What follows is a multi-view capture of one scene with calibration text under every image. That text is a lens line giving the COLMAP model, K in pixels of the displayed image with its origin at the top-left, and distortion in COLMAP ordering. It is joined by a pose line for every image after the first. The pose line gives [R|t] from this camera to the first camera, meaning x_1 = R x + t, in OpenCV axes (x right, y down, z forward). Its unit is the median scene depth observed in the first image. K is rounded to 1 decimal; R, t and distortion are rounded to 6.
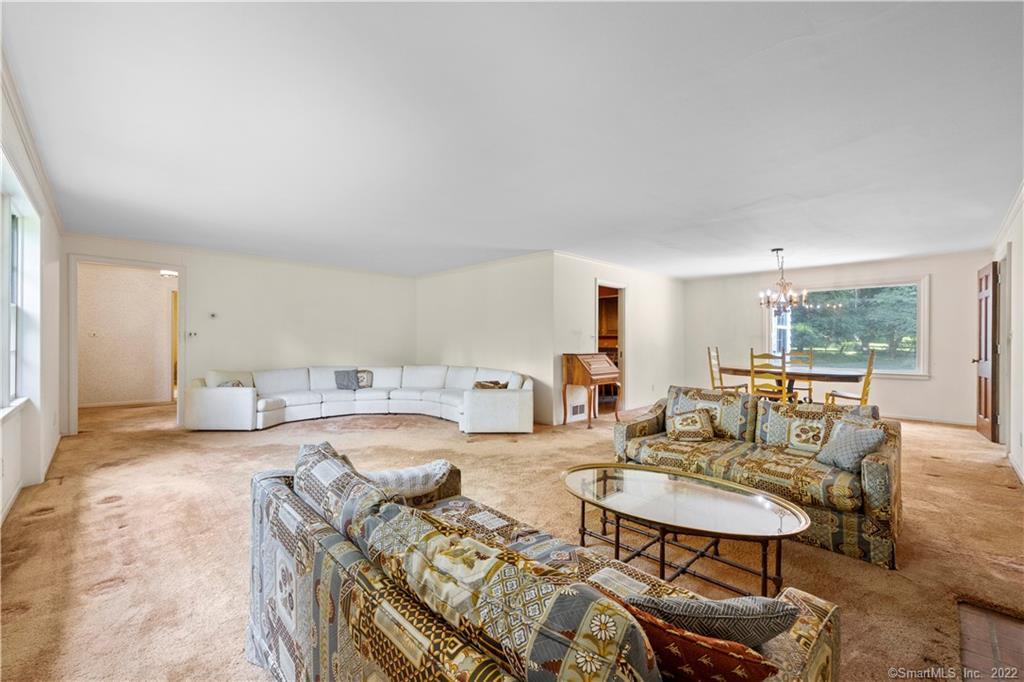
lens RADIAL K [[423.0, 0, 507.3], [0, 423.0, 338.8], [0, 0, 1]] dist [0.000939, -0.000042]
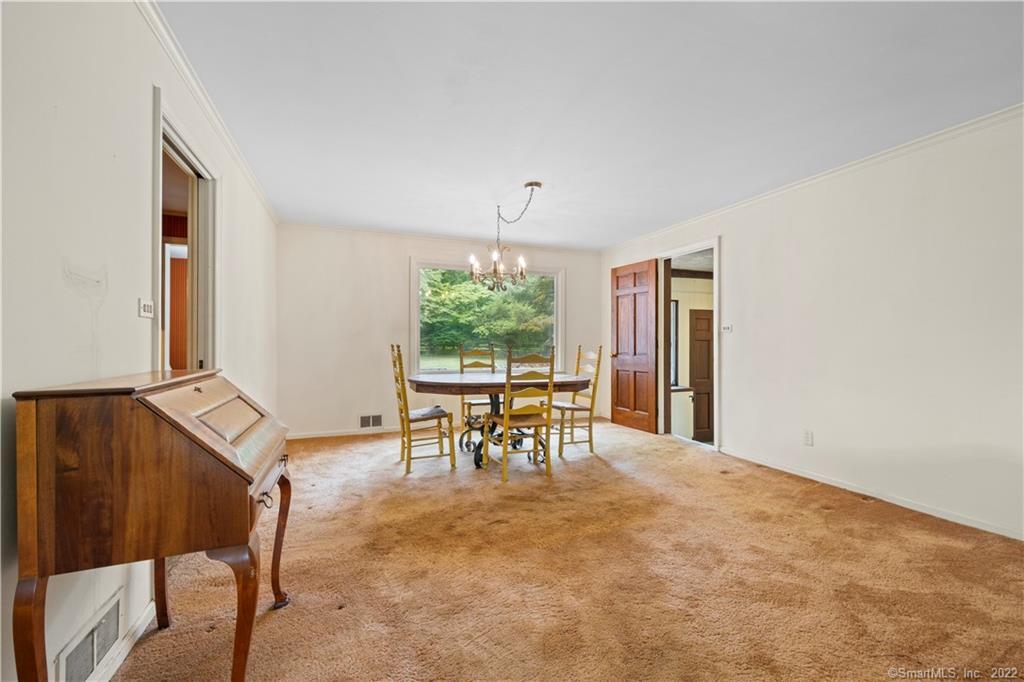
lens RADIAL K [[423.0, 0, 507.3], [0, 423.0, 338.8], [0, 0, 1]] dist [0.000939, -0.000042]
pose [[0.351807, 0.005488, 0.936056, 0.048663], [-0.002232, 0.999985, -0.005024, 0.016778], [-0.936070, -0.000321, 0.351814, 0.829005]]
